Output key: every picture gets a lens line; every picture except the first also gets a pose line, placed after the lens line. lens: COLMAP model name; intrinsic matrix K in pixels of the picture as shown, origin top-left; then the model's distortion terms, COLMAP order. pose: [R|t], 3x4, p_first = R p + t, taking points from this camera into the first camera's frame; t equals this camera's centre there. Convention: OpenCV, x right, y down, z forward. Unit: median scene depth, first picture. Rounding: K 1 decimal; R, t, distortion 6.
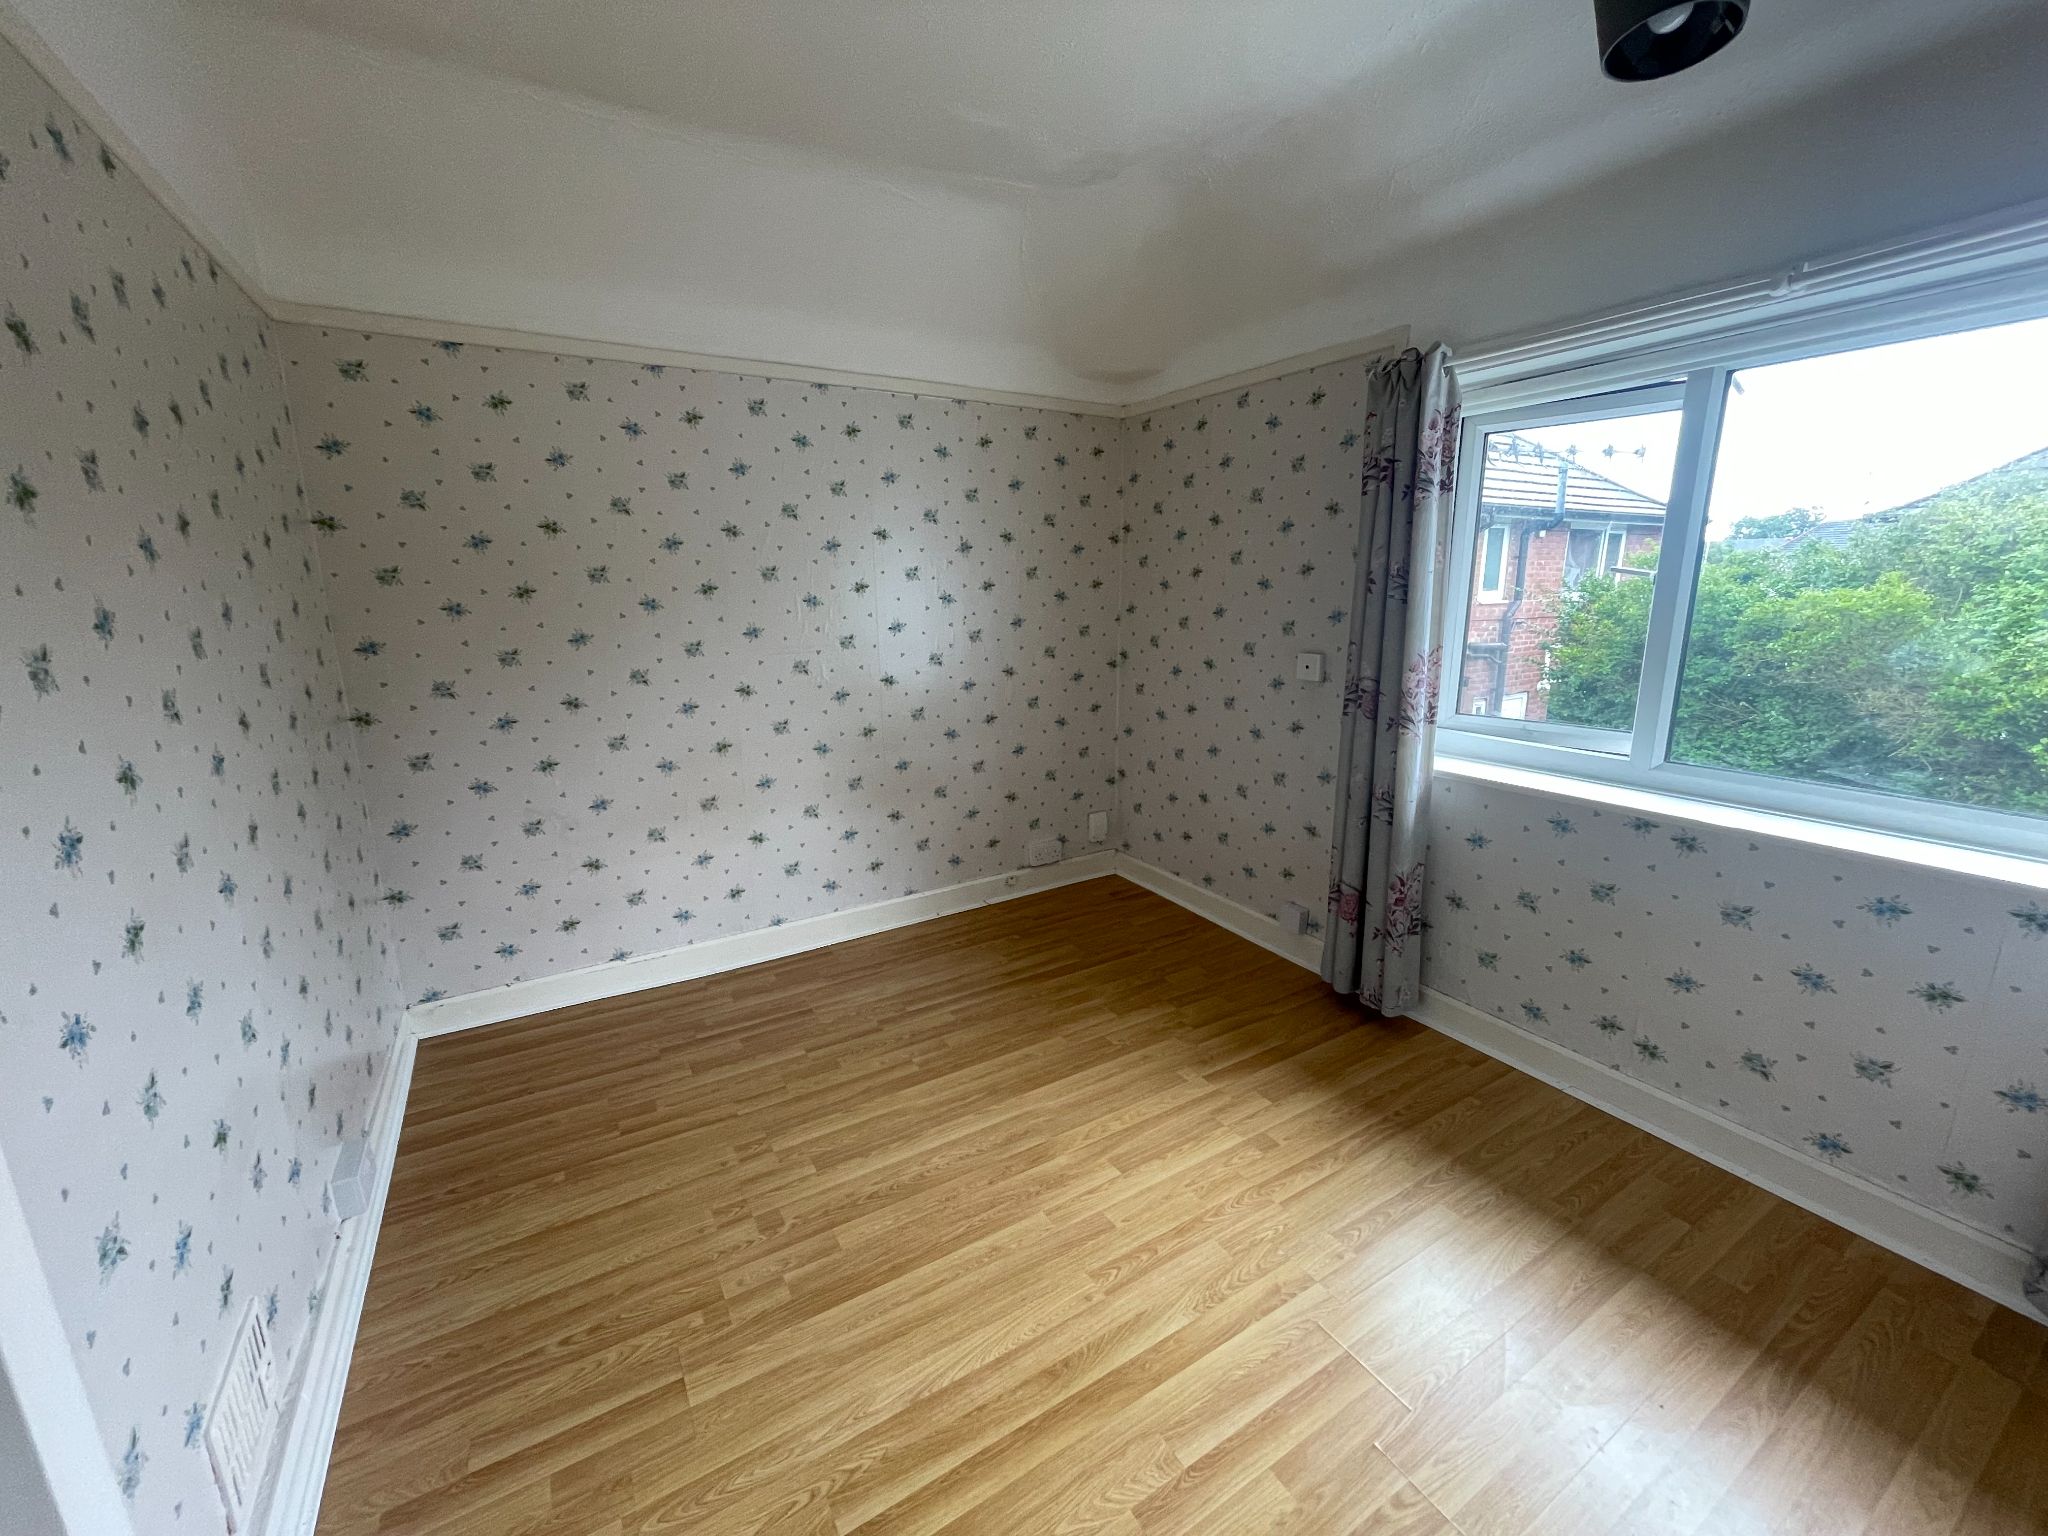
lens RADIAL K [[825.1, 0, 1023.4], [0, 825.1, 764.4], [0, 0, 1]] dist [-0.002109, 0.000512]
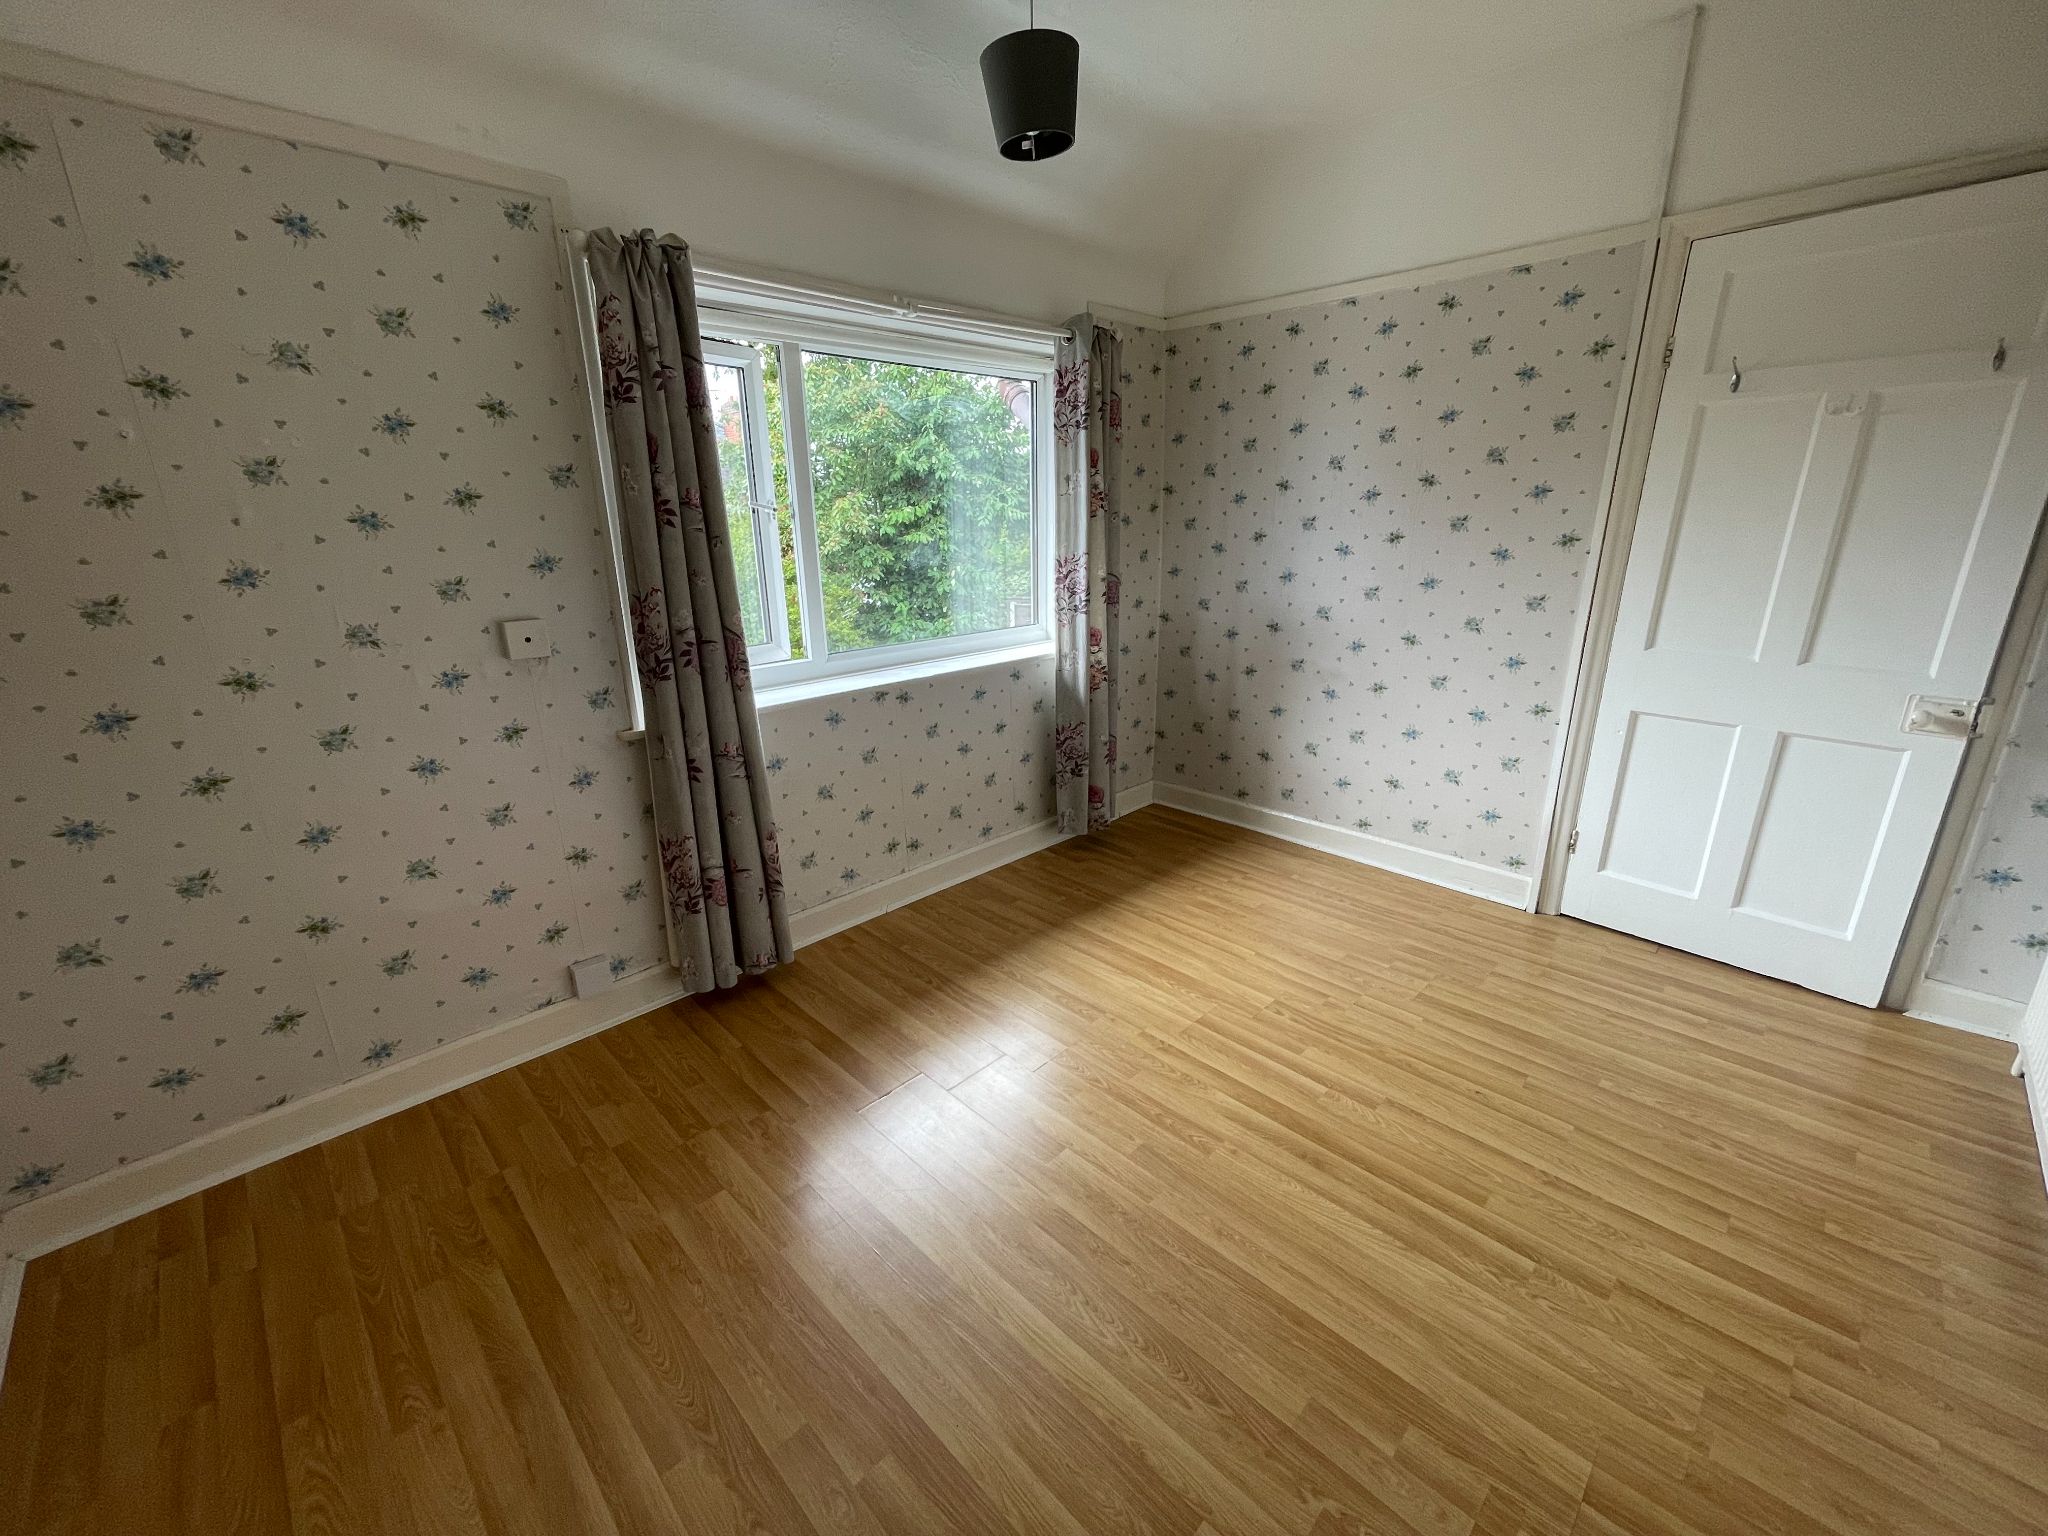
lens RADIAL K [[825.1, 0, 1023.4], [0, 825.1, 764.4], [0, 0, 1]] dist [-0.002109, 0.000512]
pose [[-0.236972, -0.270550, 0.933085, -0.709835], [0.228836, 0.917874, 0.324256, -0.247432], [-0.944181, 0.290363, -0.155599, 1.210708]]
